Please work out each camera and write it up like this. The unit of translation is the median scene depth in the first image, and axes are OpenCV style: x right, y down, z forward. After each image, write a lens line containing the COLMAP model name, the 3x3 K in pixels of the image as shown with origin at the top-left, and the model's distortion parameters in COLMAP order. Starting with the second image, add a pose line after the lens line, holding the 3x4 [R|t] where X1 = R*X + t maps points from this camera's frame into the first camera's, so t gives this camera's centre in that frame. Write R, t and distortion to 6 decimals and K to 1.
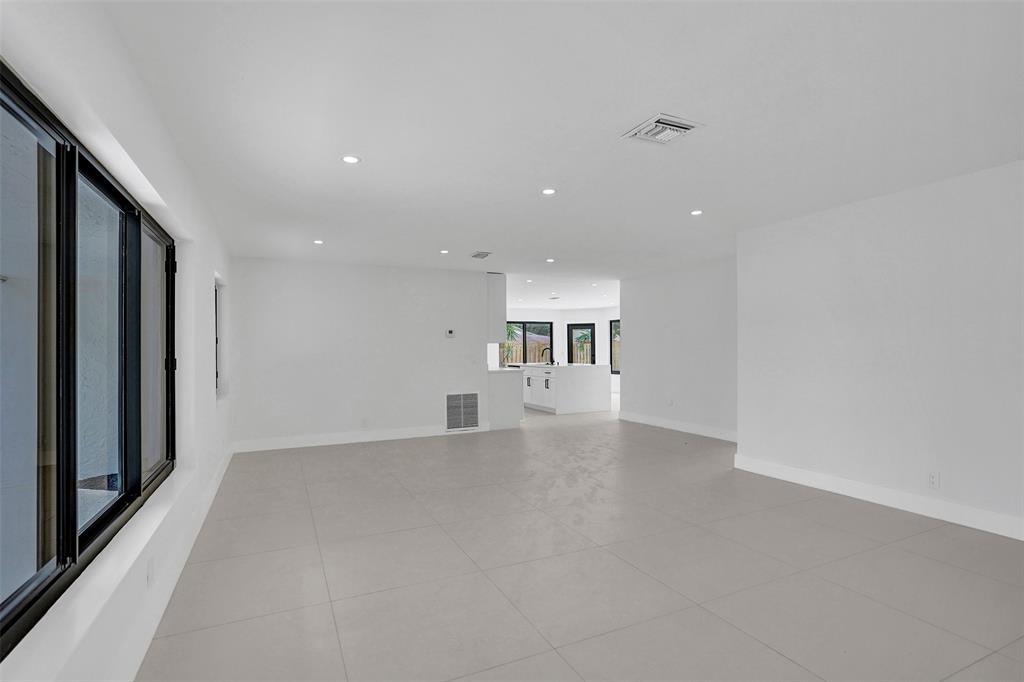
lens RADIAL K [[486.8, 0, 509.3], [0, 486.8, 345.8], [0, 0, 1]] dist [-0.026633, 0.005485]
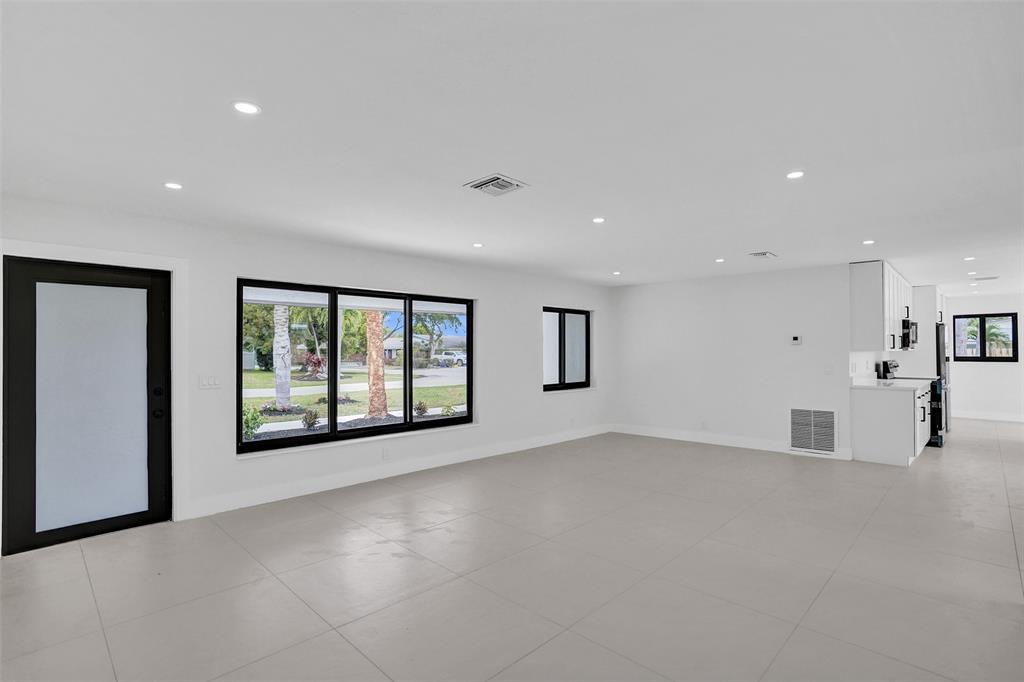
lens RADIAL K [[486.8, 0, 514.4], [0, 486.8, 349.7], [0, 0, 1]] dist [-0.026633, 0.005485]
pose [[0.340726, -0.002058, -0.940161, 0.528970], [0.004733, 0.999989, -0.000474, -0.010041], [0.940151, -0.004288, 0.340731, 0.215937]]
